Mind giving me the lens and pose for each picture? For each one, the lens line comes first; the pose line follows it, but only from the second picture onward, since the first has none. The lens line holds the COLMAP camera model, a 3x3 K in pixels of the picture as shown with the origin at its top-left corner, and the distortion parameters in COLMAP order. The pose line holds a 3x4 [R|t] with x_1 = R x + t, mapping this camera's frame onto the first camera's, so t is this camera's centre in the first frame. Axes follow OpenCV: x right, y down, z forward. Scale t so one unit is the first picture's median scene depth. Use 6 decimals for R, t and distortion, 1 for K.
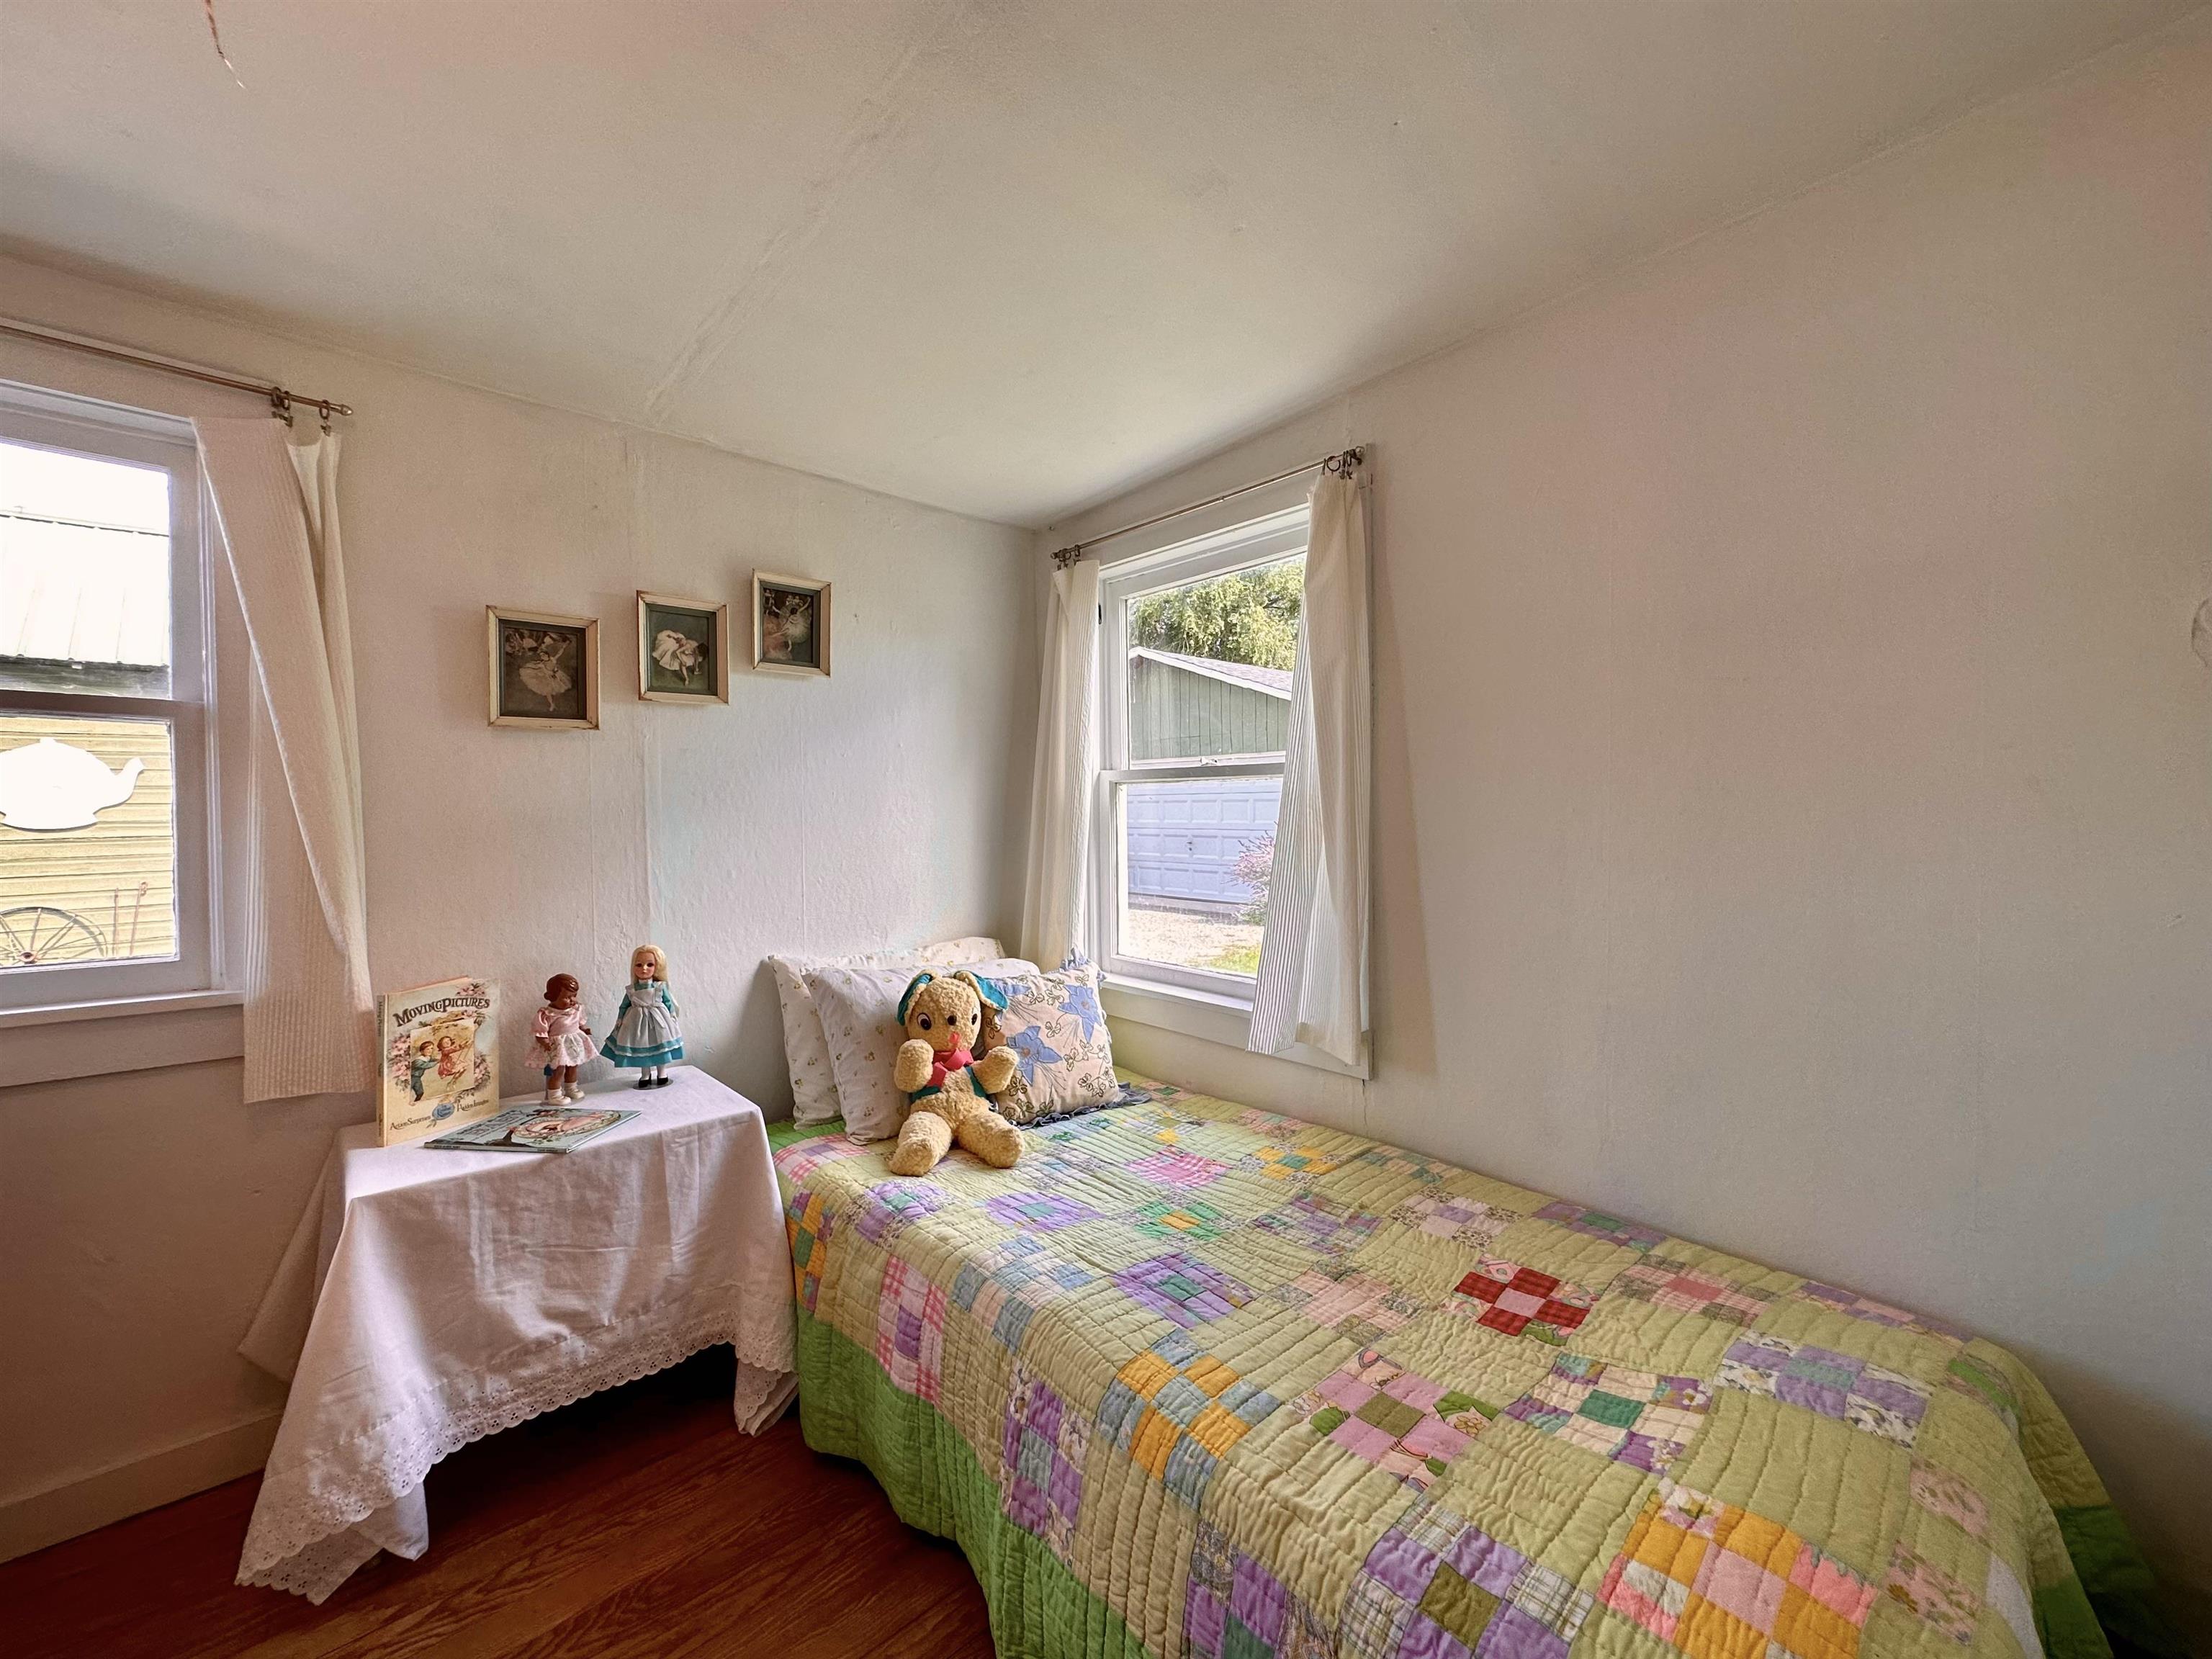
lens RADIAL K [[884.0, 0, 1106.1], [0, 884.0, 829.4], [0, 0, 1]] dist [-0.001012, 0.000115]
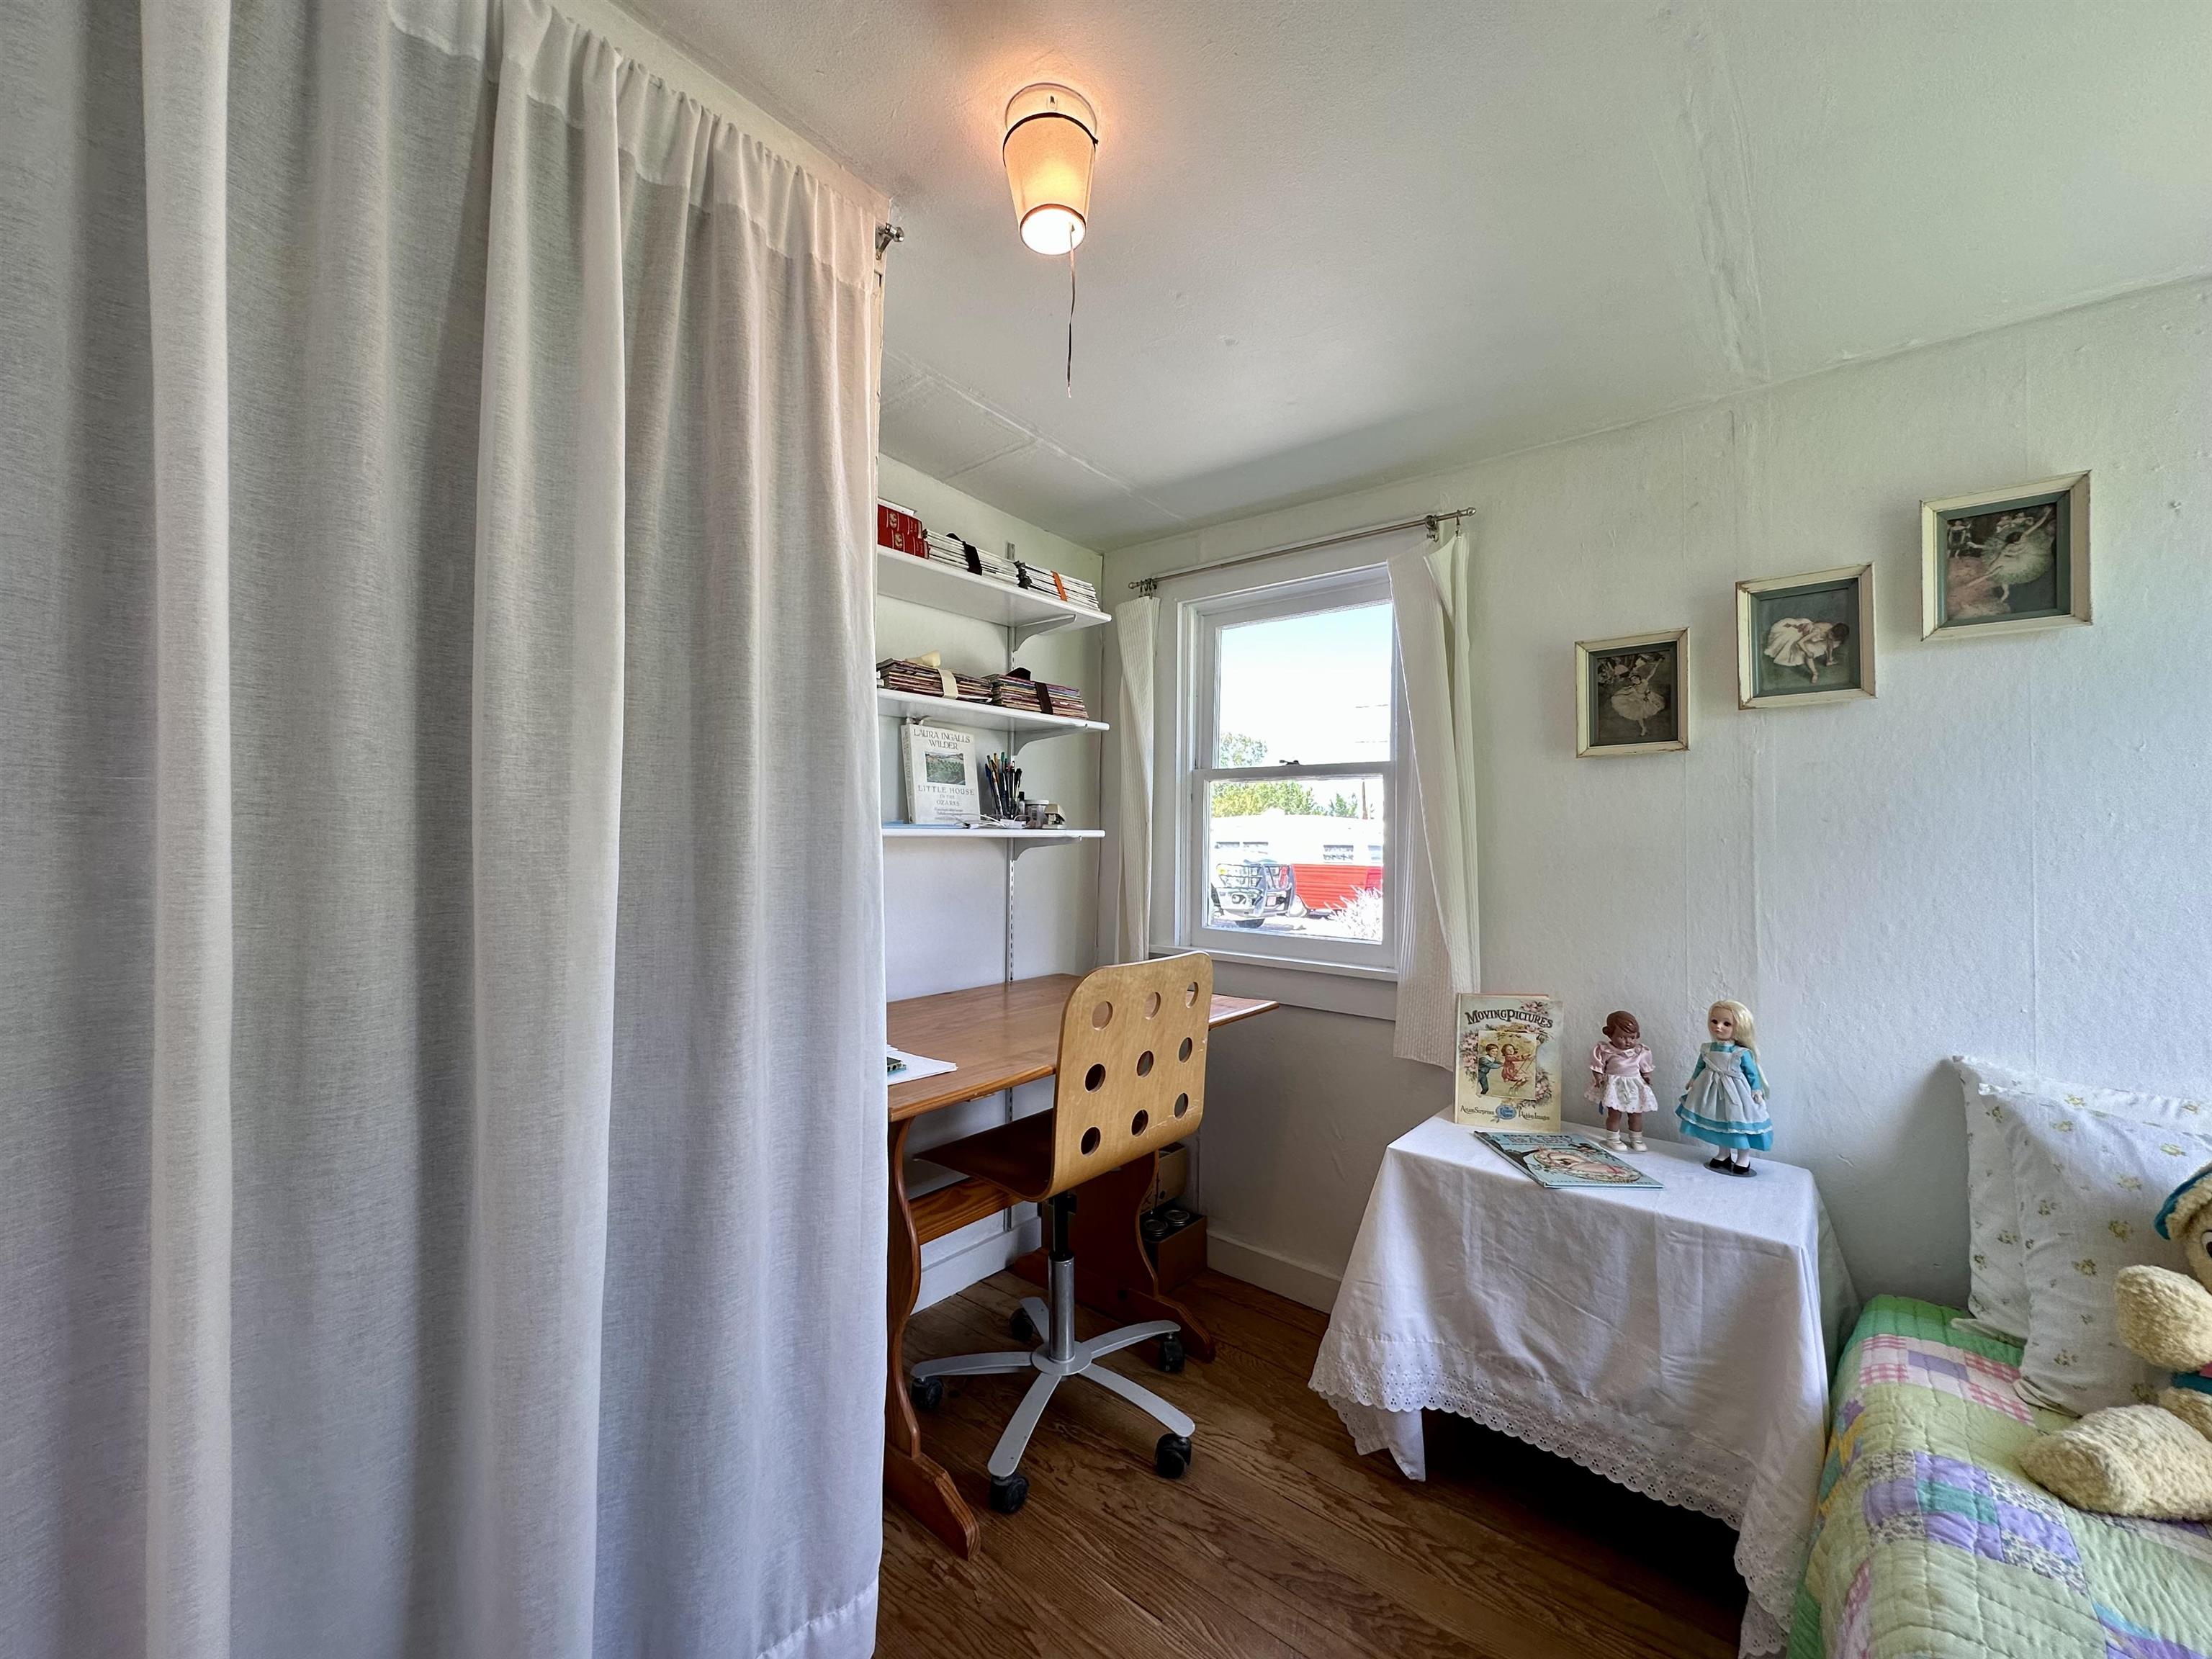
lens RADIAL K [[884.0, 0, 1106.4], [0, 884.0, 831.3], [0, 0, 1]] dist [-0.001012, 0.000115]
pose [[0.135492, -0.010102, -0.990727, 0.250892], [-0.033452, 0.999331, -0.014765, 0.002938], [0.990214, 0.035142, 0.135063, 0.317089]]
